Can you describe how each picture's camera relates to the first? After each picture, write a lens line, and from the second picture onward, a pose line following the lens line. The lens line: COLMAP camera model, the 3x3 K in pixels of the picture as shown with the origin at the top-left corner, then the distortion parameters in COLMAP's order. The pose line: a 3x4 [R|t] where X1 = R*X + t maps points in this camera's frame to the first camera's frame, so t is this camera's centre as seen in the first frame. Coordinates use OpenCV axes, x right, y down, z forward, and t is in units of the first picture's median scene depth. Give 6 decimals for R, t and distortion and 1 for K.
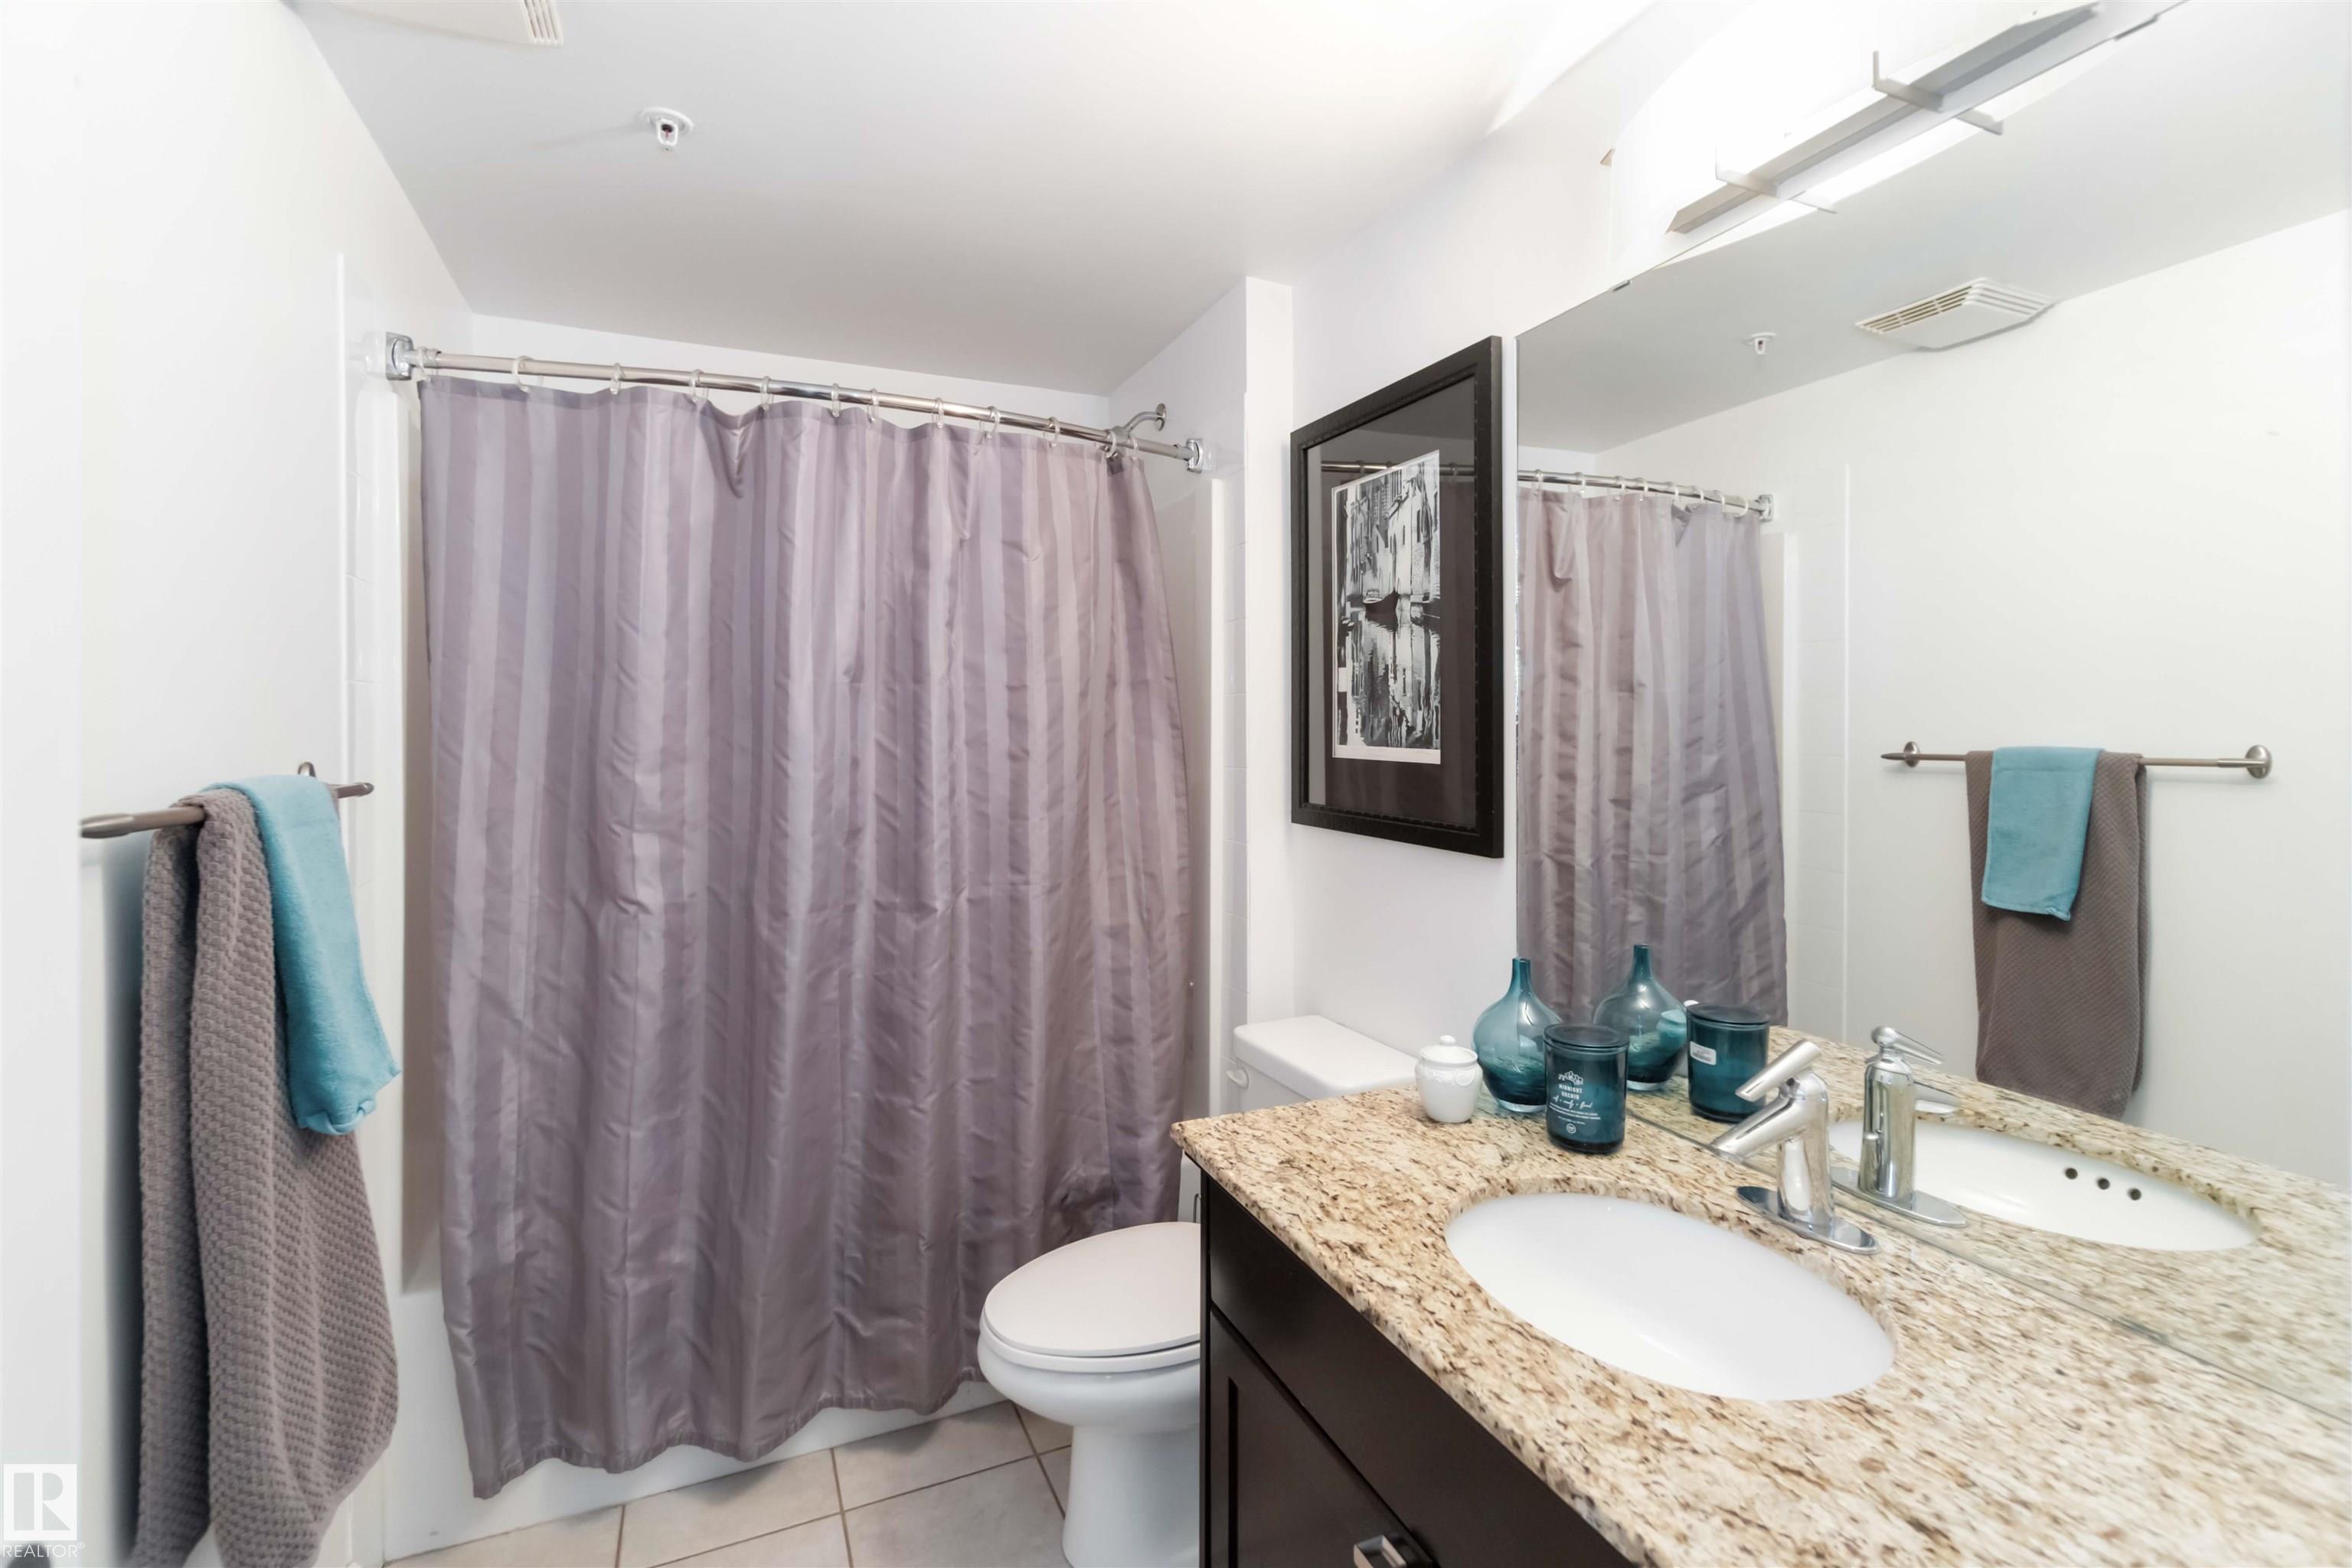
lens RADIAL K [[1038.3, 0, 1147.9], [0, 1038.3, 732.7], [0, 0, 1]] dist [-0.008049, 0.003051]
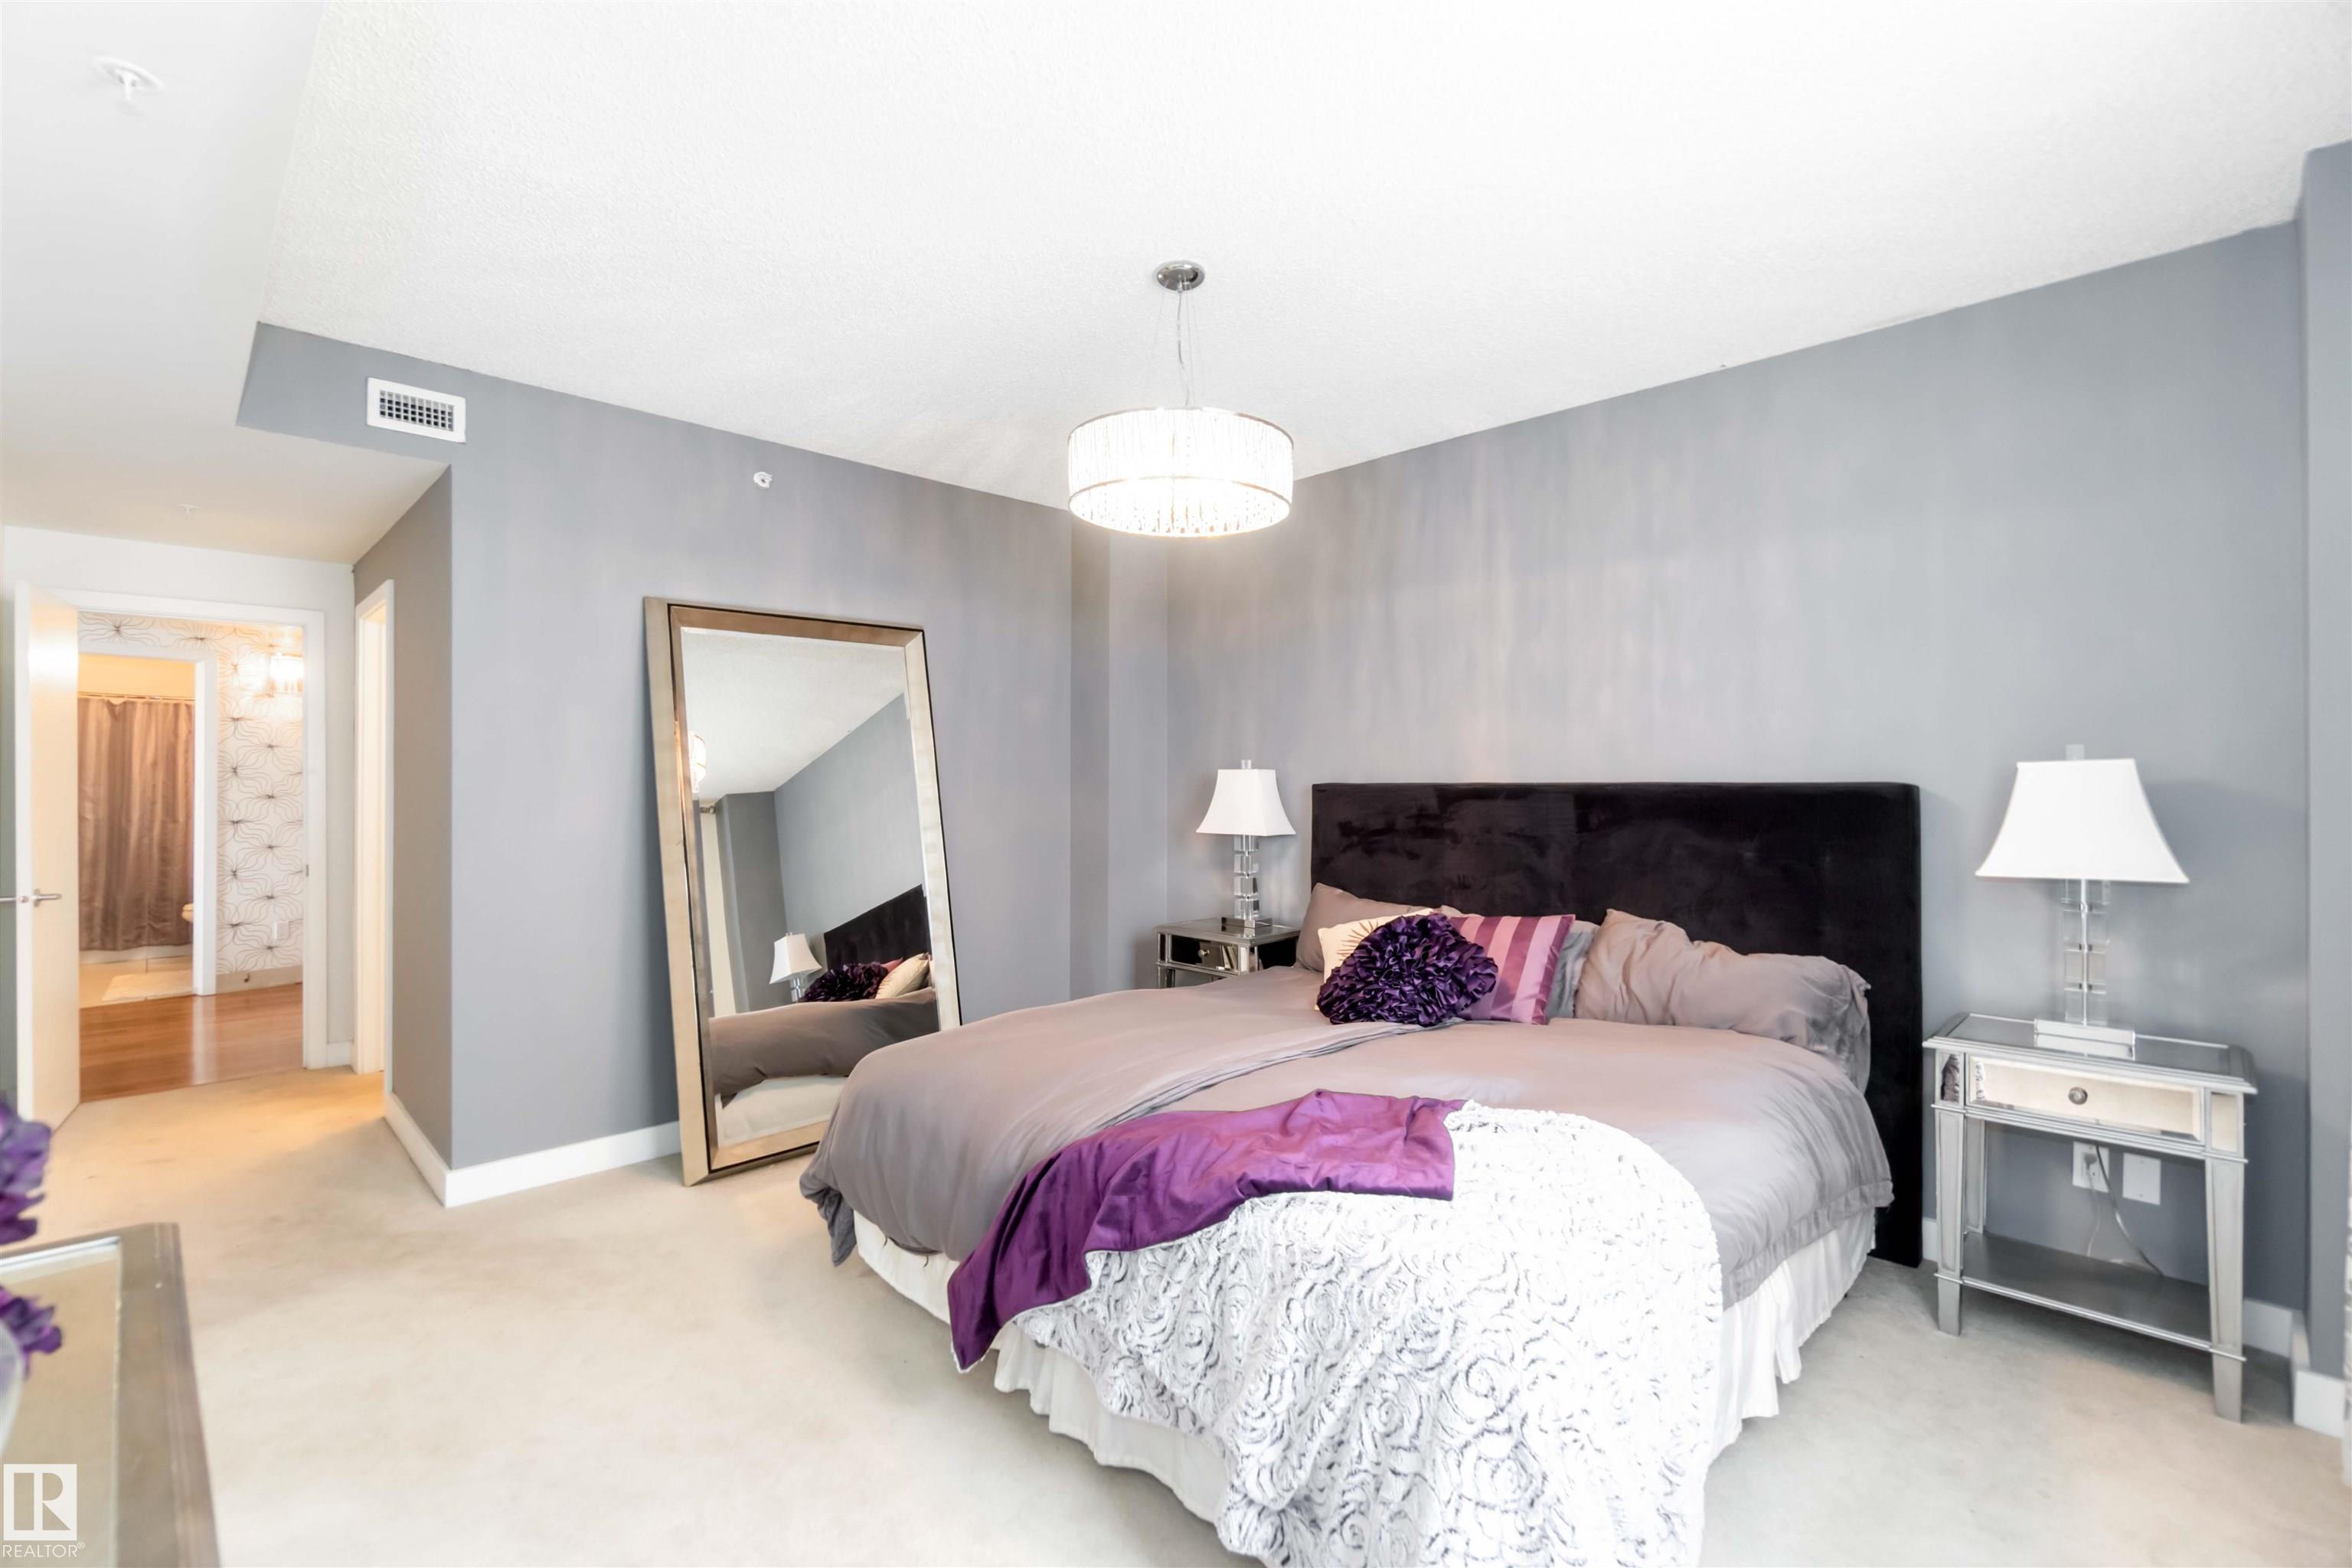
lens RADIAL K [[1038.3, 0, 1165.8], [0, 1038.3, 780.1], [0, 0, 1]] dist [-0.008049, 0.003051]
pose [[0.929823, 0.007789, 0.367925, 1.906882], [-0.006918, 0.999969, -0.003686, -0.007174], [-0.367942, 0.000882, 0.929848, -4.213467]]
